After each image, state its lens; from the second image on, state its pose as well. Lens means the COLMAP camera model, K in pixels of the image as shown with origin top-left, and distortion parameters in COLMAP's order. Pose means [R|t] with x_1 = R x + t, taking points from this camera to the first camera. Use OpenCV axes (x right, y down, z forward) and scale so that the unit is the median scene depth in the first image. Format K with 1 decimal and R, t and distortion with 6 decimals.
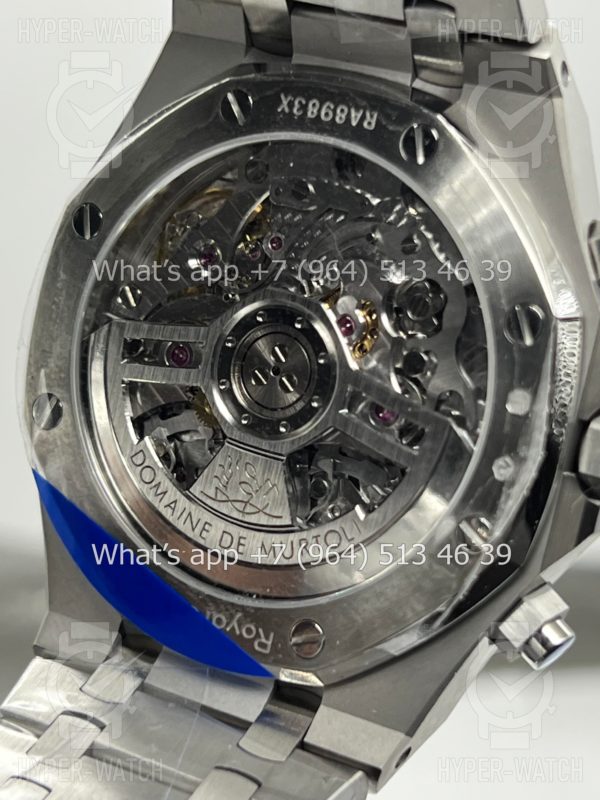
lens RADIAL K [[1892.8, 0, 302.5], [0, 1892.8, 395.6], [0, 0, 1]] dist [0.267102, 0.000000]
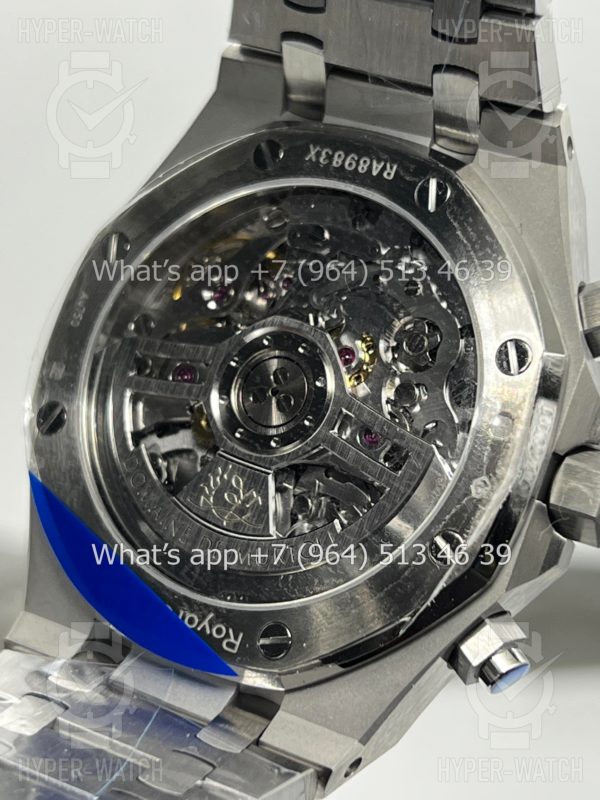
lens RADIAL K [[1892.8, 0, 299.1], [0, 1892.8, 400.4], [0, 0, 1]] dist [0.267102, 0.000000]
pose [[0.992004, 0.124405, 0.021266, -0.022756], [-0.118253, 0.975058, -0.187825, 0.192643], [-0.044102, 0.183809, 0.981972, -0.047916]]
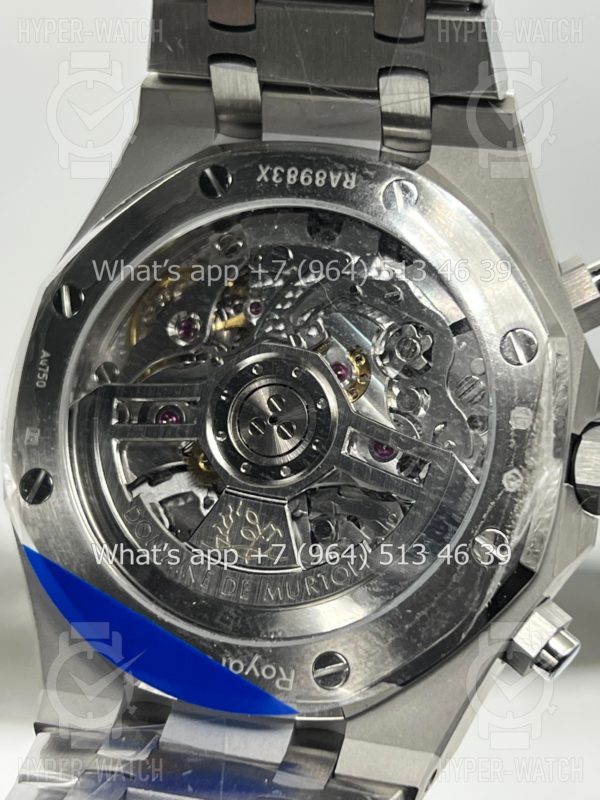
lens RADIAL K [[1892.8, 0, 295.3], [0, 1892.8, 400.2], [0, 0, 1]] dist [0.267102, 0.000000]
pose [[0.977381, -0.045389, 0.206557, -0.220336], [0.082303, 0.981336, -0.173798, 0.160939], [-0.194814, 0.186868, 0.962875, -0.012360]]
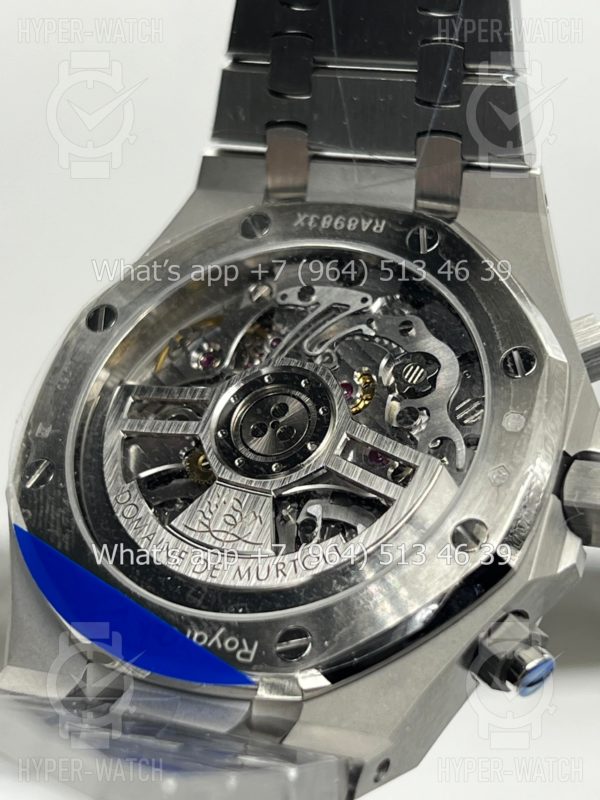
lens RADIAL K [[1892.8, 0, 300.7], [0, 1892.8, 404.0], [0, 0, 1]] dist [0.267102, 0.000000]
pose [[0.983815, 0.138659, 0.113500, -0.124144], [-0.061753, 0.856968, -0.511657, 0.528426], [-0.168212, 0.496367, 0.851660, 0.083251]]
